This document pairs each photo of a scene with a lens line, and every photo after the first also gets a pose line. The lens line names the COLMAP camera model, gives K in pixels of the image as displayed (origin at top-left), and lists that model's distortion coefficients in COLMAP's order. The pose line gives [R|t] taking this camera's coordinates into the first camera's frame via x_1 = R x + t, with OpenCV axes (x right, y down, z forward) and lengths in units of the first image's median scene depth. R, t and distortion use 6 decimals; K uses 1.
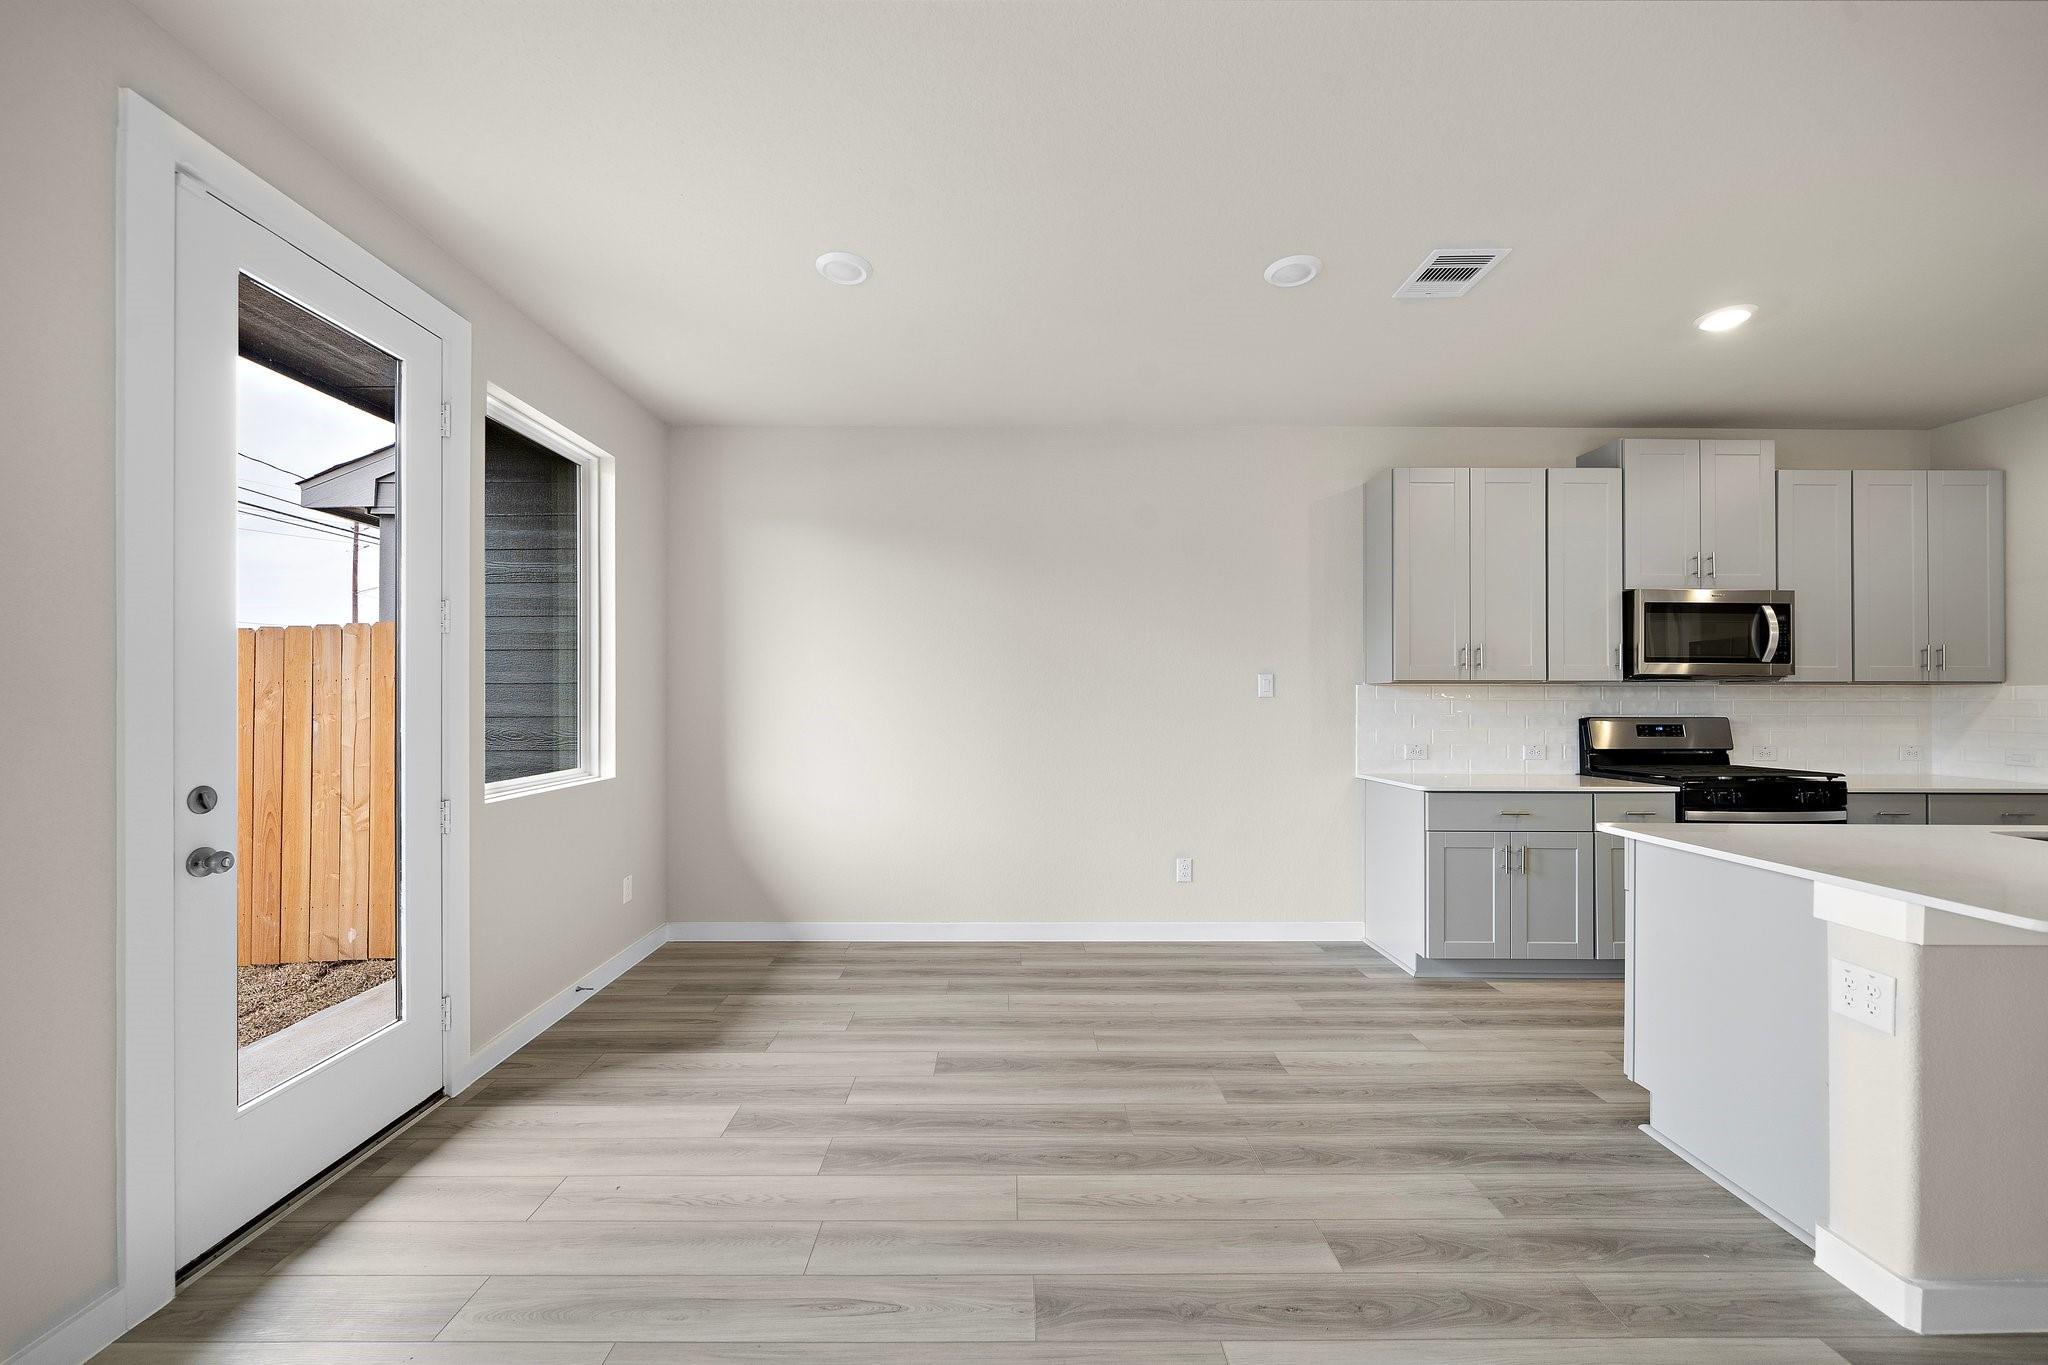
lens RADIAL K [[768.5, 0, 1014.1], [0, 768.5, 696.9], [0, 0, 1]] dist [-0.002567, -0.000655]
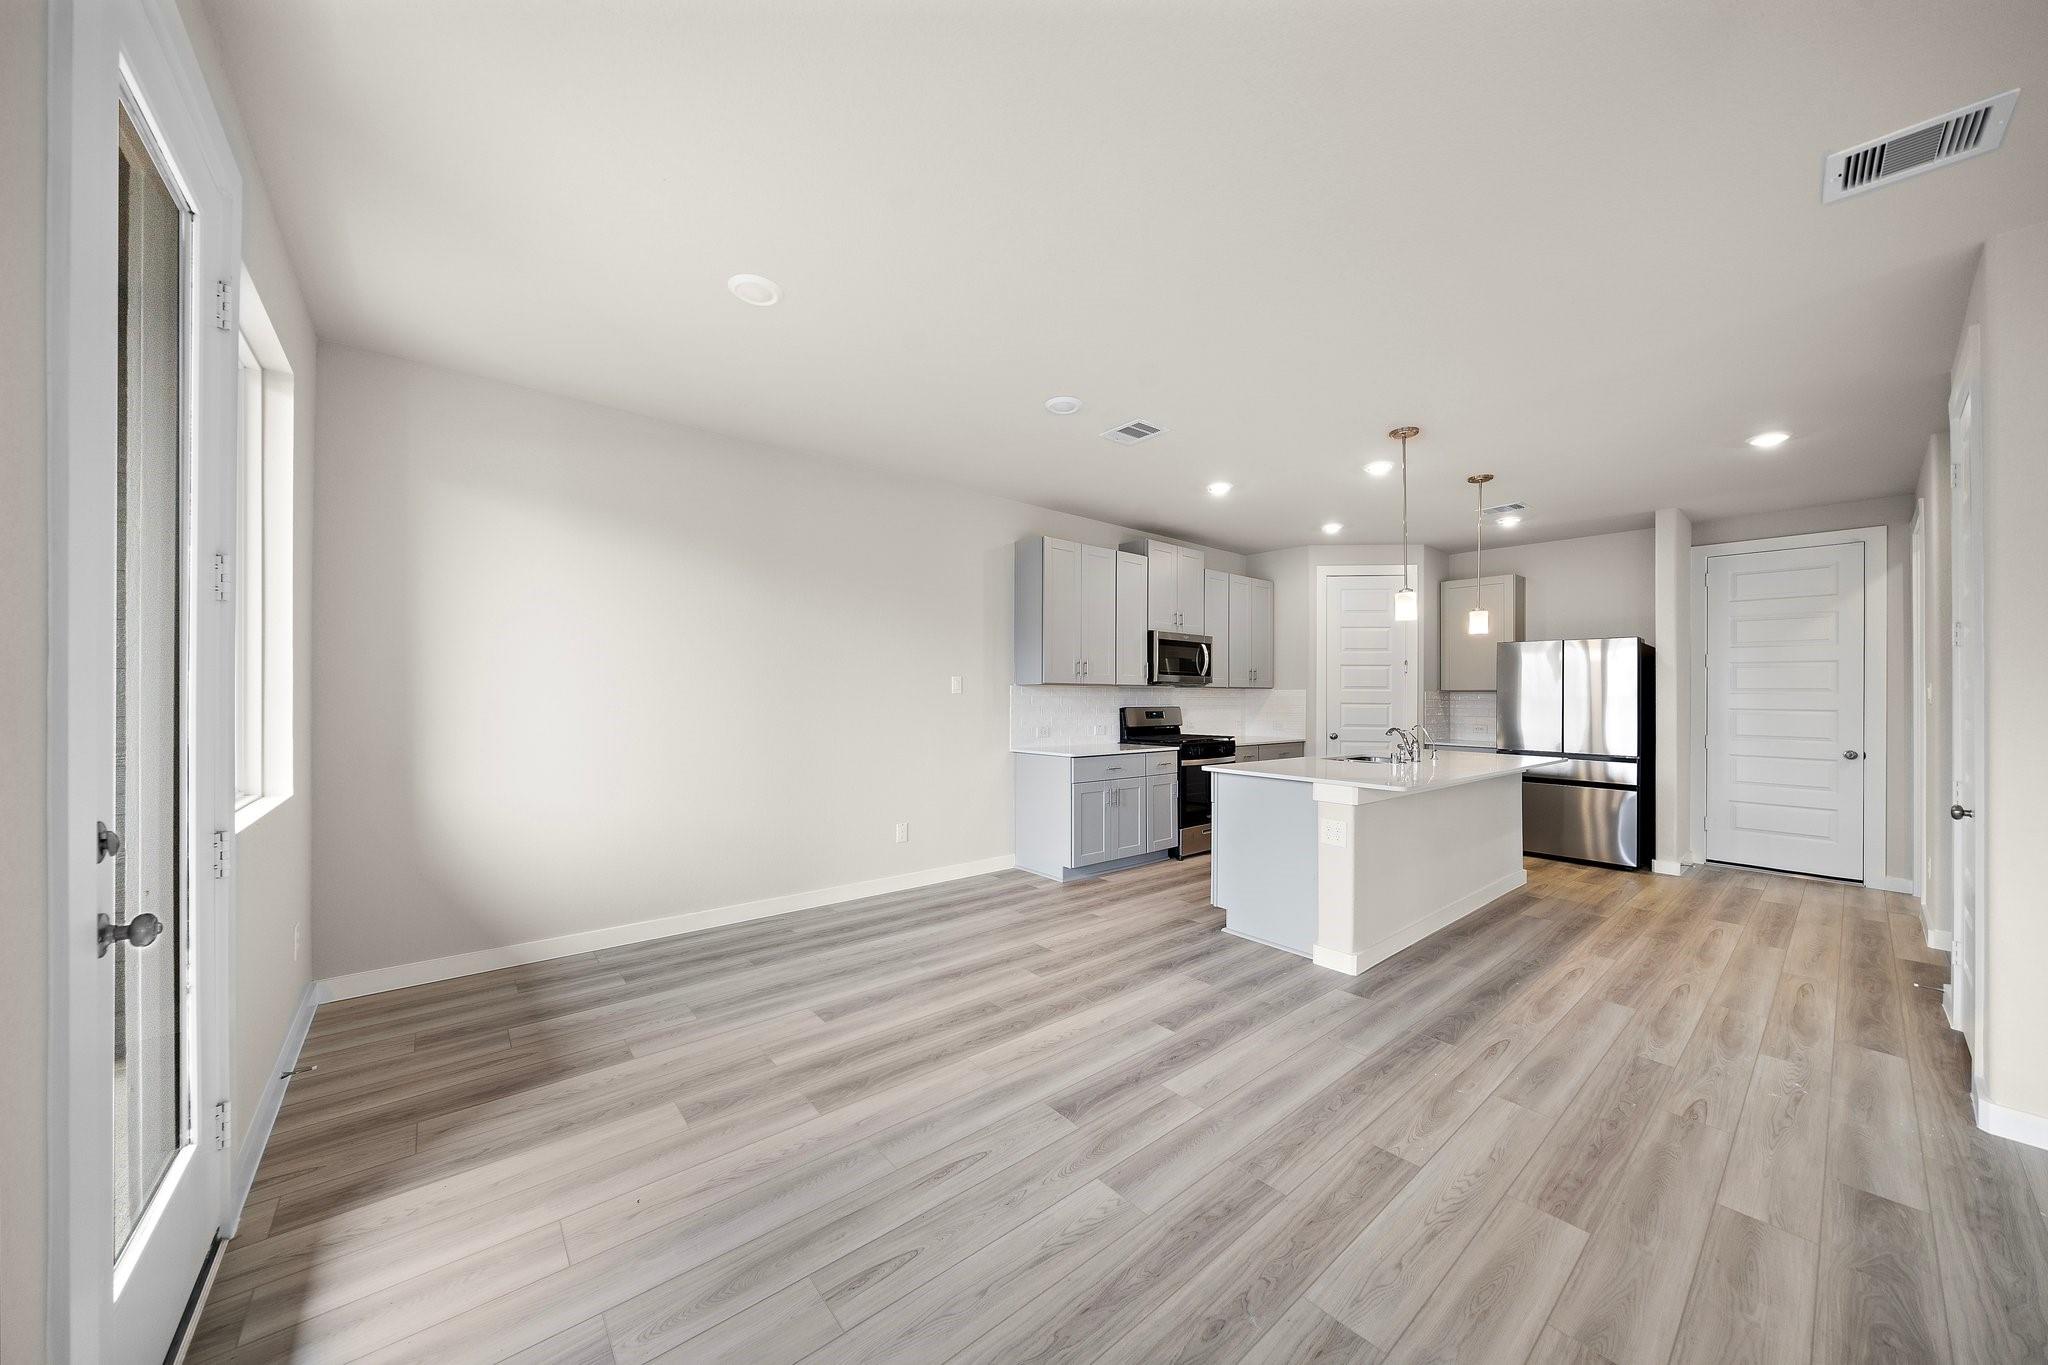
lens RADIAL K [[695.0, 0, 1013.6], [0, 695.0, 693.3], [0, 0, 1]] dist [-0.005297, -0.000340]
pose [[0.776496, 0.005220, 0.630100, -0.415181], [-0.005594, 0.999983, -0.001390, 0.000641], [-0.630097, -0.002446, 0.776513, 0.018191]]
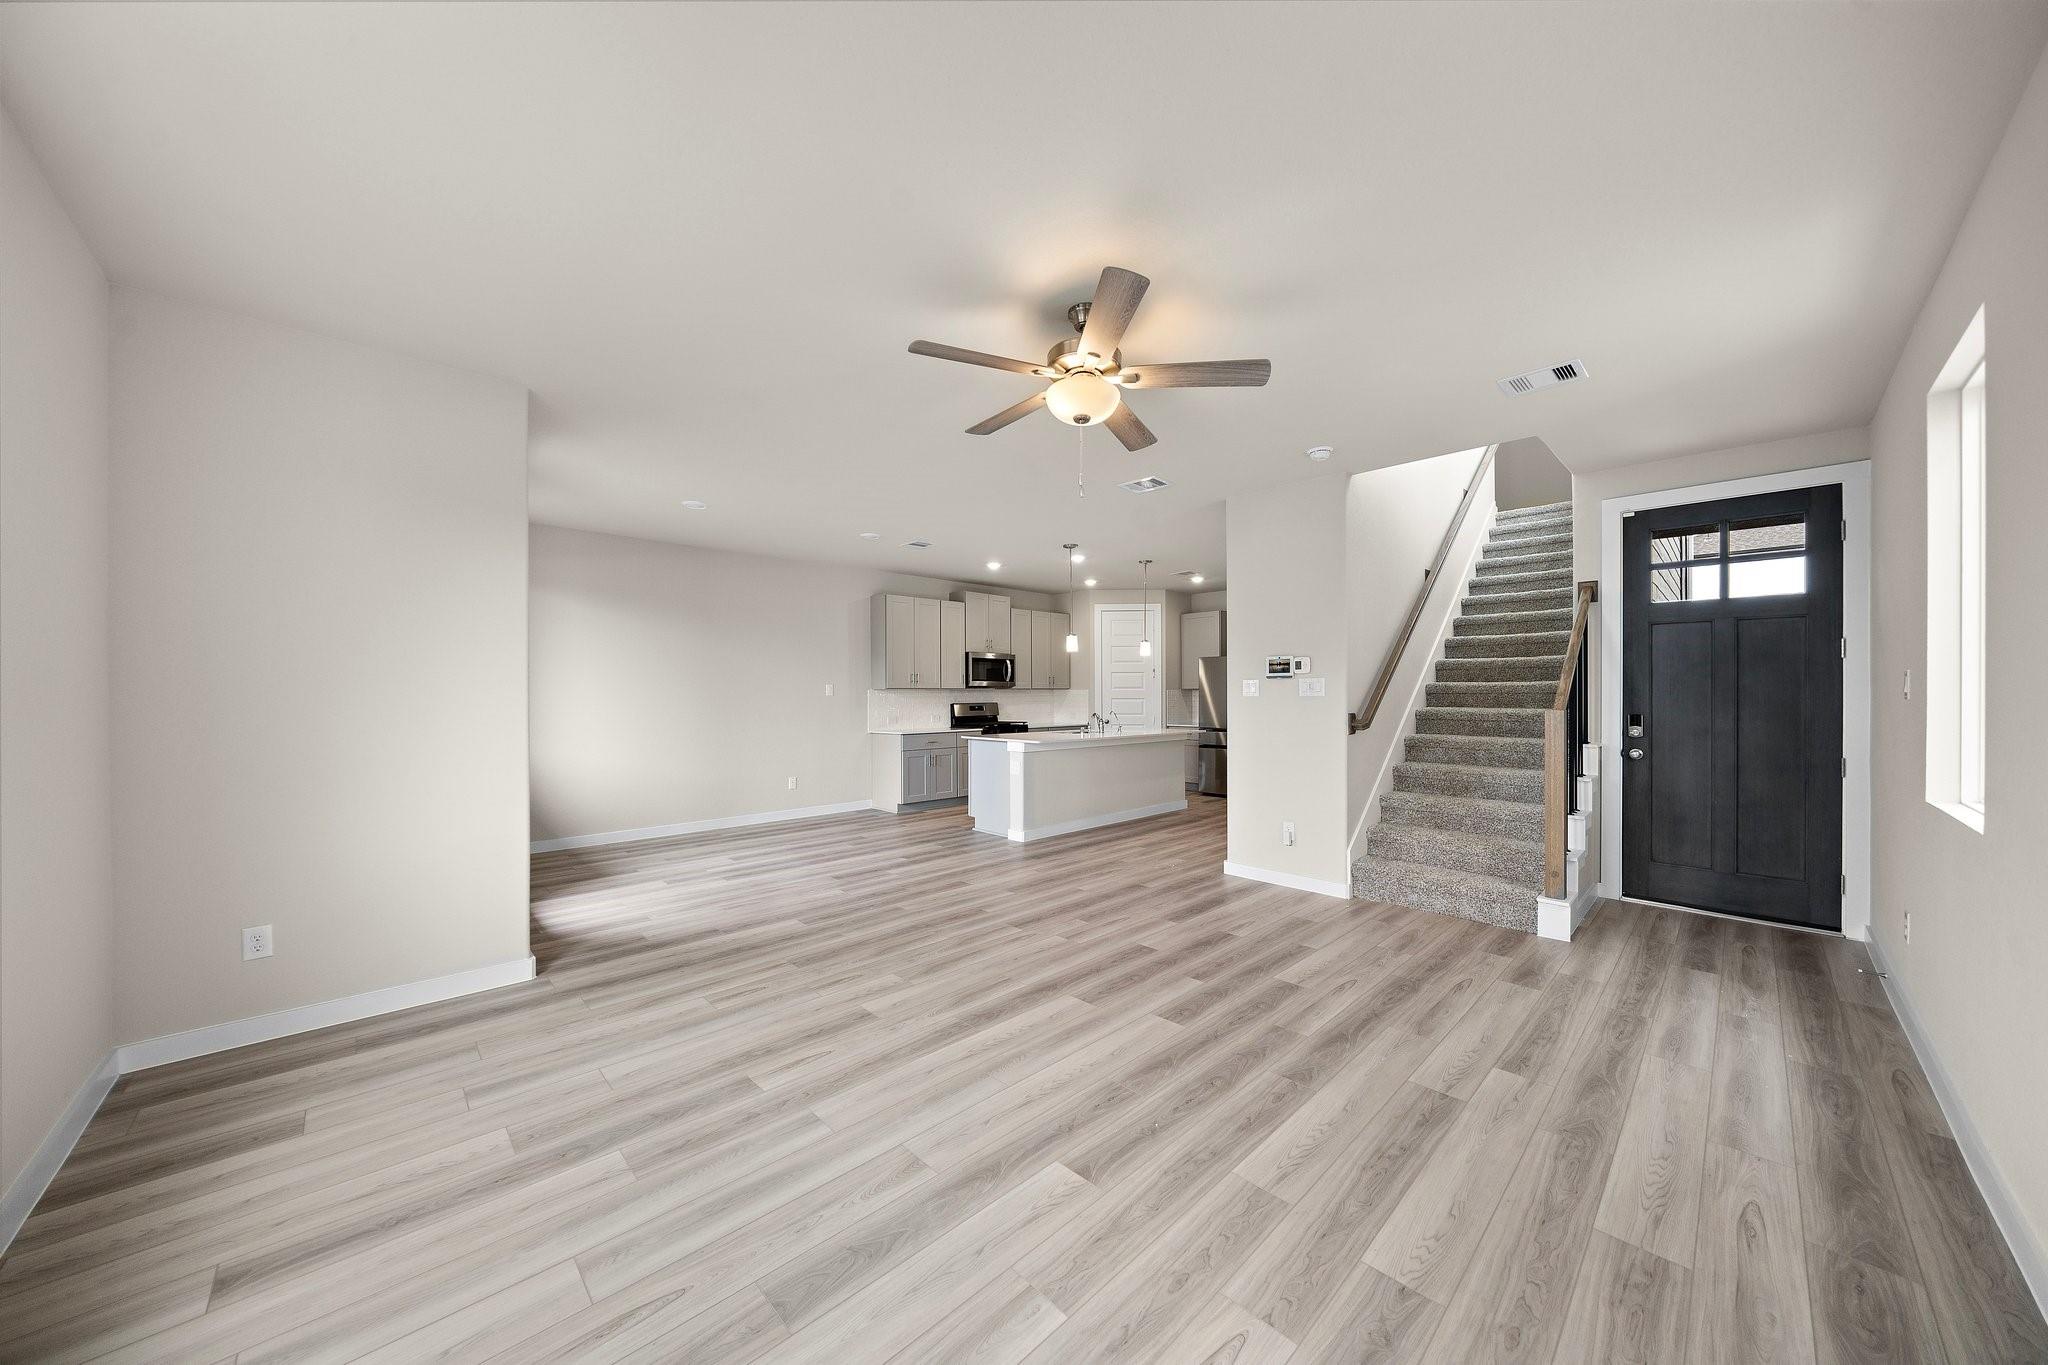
lens RADIAL K [[695.0, 0, 1010.1], [0, 695.0, 682.5], [0, 0, 1]] dist [-0.005297, -0.000340]
pose [[0.734262, 0.006259, 0.678837, -0.698022], [0.006622, 0.999844, -0.016382, -0.001649], [-0.678834, 0.016524, 0.734106, -0.835193]]
